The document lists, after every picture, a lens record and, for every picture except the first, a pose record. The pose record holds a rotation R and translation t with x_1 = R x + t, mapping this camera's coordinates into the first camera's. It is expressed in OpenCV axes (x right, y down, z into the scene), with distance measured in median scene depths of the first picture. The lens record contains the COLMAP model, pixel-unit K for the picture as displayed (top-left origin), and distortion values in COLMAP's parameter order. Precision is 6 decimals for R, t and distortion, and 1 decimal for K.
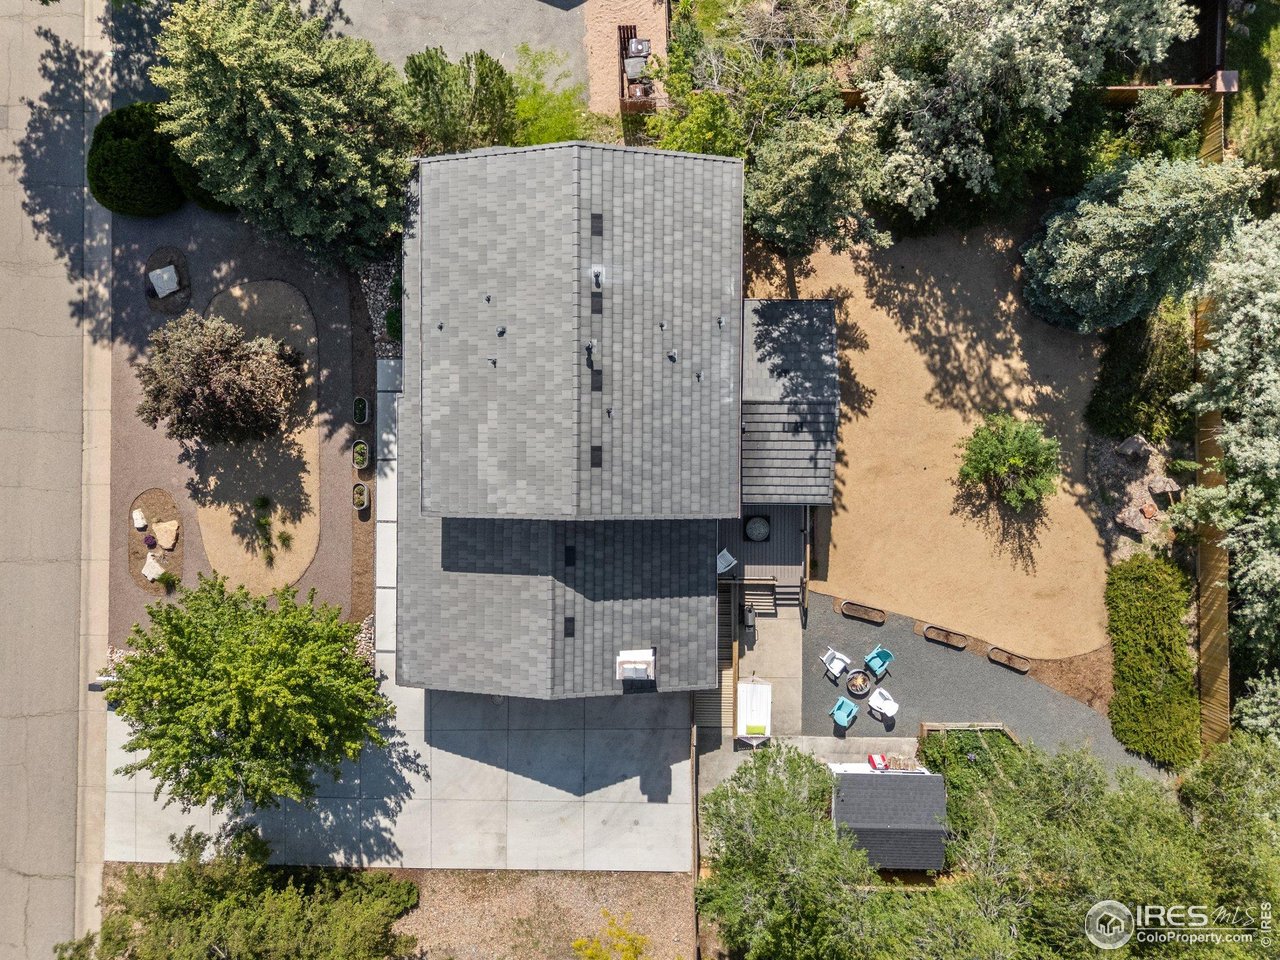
lens RADIAL K [[957.0, 0, 641.6], [0, 957.0, 481.2], [0, 0, 1]] dist [0.034672, -0.003648]
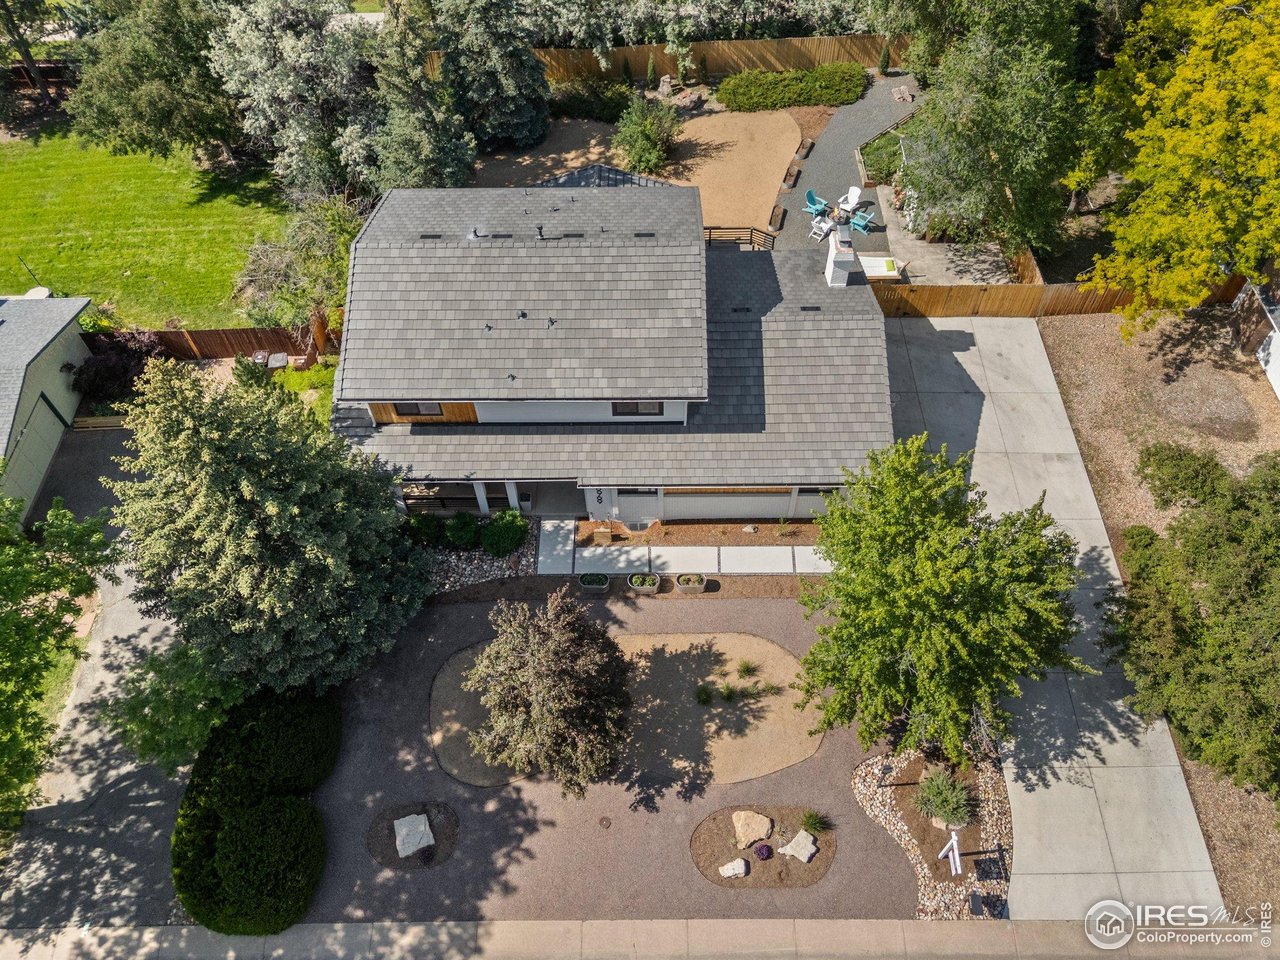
lens RADIAL K [[957.0, 0, 640.4], [0, 957.0, 475.3], [0, 0, 1]] dist [0.034672, -0.003648]
pose [[0.000171, -0.791303, 0.611424, -0.732980], [0.999553, -0.018140, -0.023756, -0.007694], [0.029890, 0.611155, 0.790946, 0.249115]]
